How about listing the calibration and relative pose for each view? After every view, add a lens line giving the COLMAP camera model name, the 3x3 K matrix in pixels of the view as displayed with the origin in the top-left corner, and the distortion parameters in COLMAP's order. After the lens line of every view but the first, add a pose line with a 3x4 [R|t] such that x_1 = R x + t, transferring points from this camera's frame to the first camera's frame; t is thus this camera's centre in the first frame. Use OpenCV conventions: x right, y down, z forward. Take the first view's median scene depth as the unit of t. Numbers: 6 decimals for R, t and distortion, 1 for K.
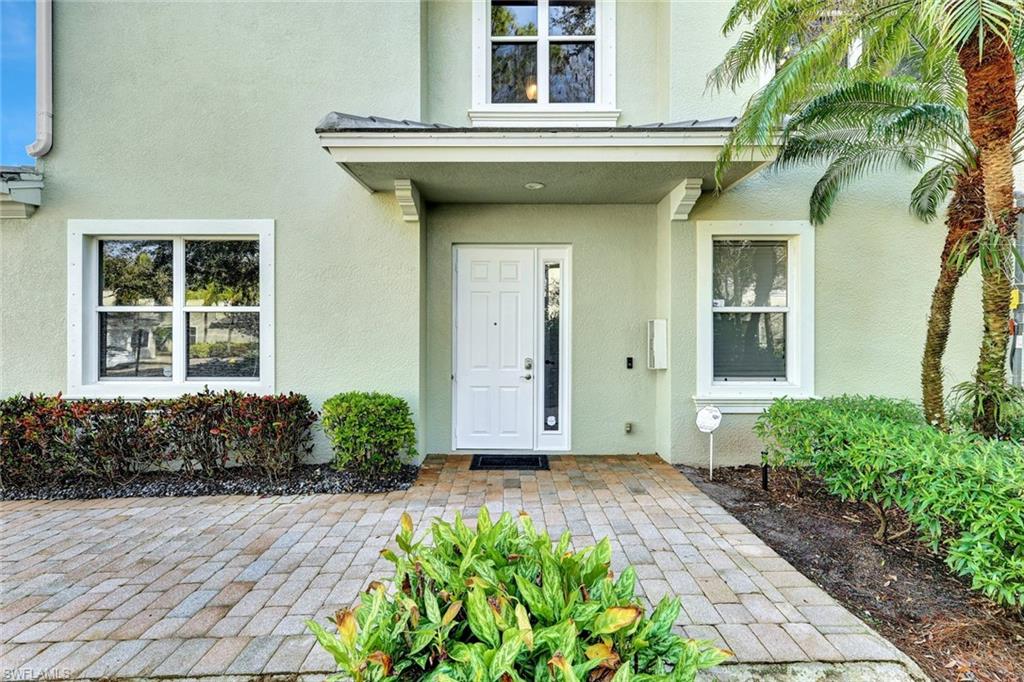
lens RADIAL K [[446.9, 0, 512.6], [0, 446.9, 338.7], [0, 0, 1]] dist [0.000456, -0.000087]
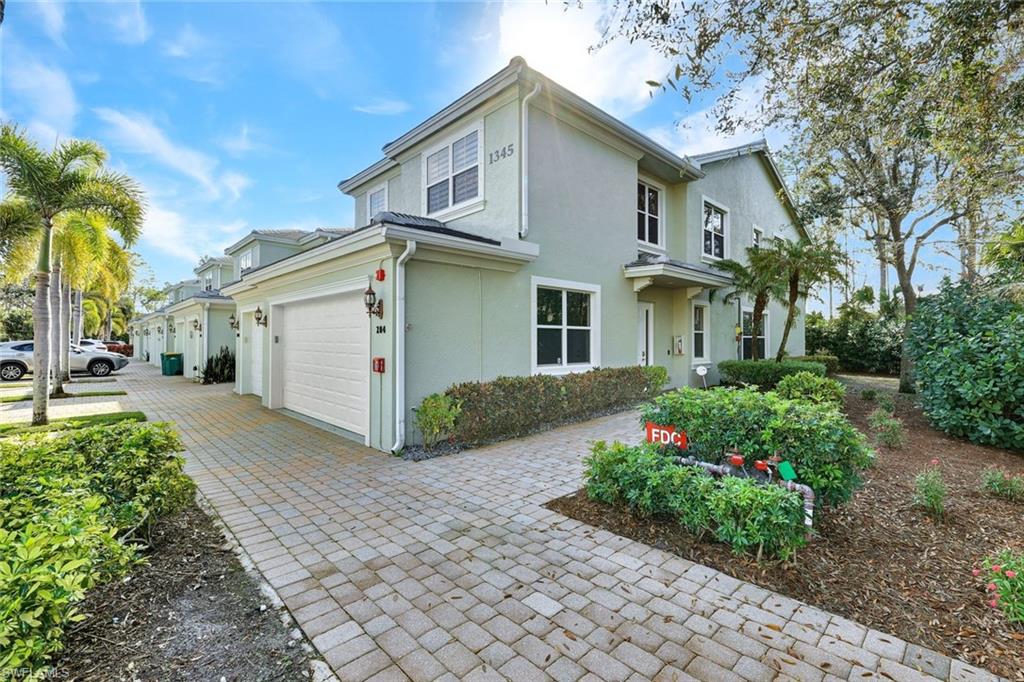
lens RADIAL K [[446.9, 0, 513.0], [0, 446.9, 340.0], [0, 0, 1]] dist [0.000456, -0.000087]
pose [[0.724355, 0.000881, 0.689427, -2.209150], [-0.002336, 0.999997, 0.001176, -0.014258], [-0.689423, -0.002463, 0.724354, -0.217852]]
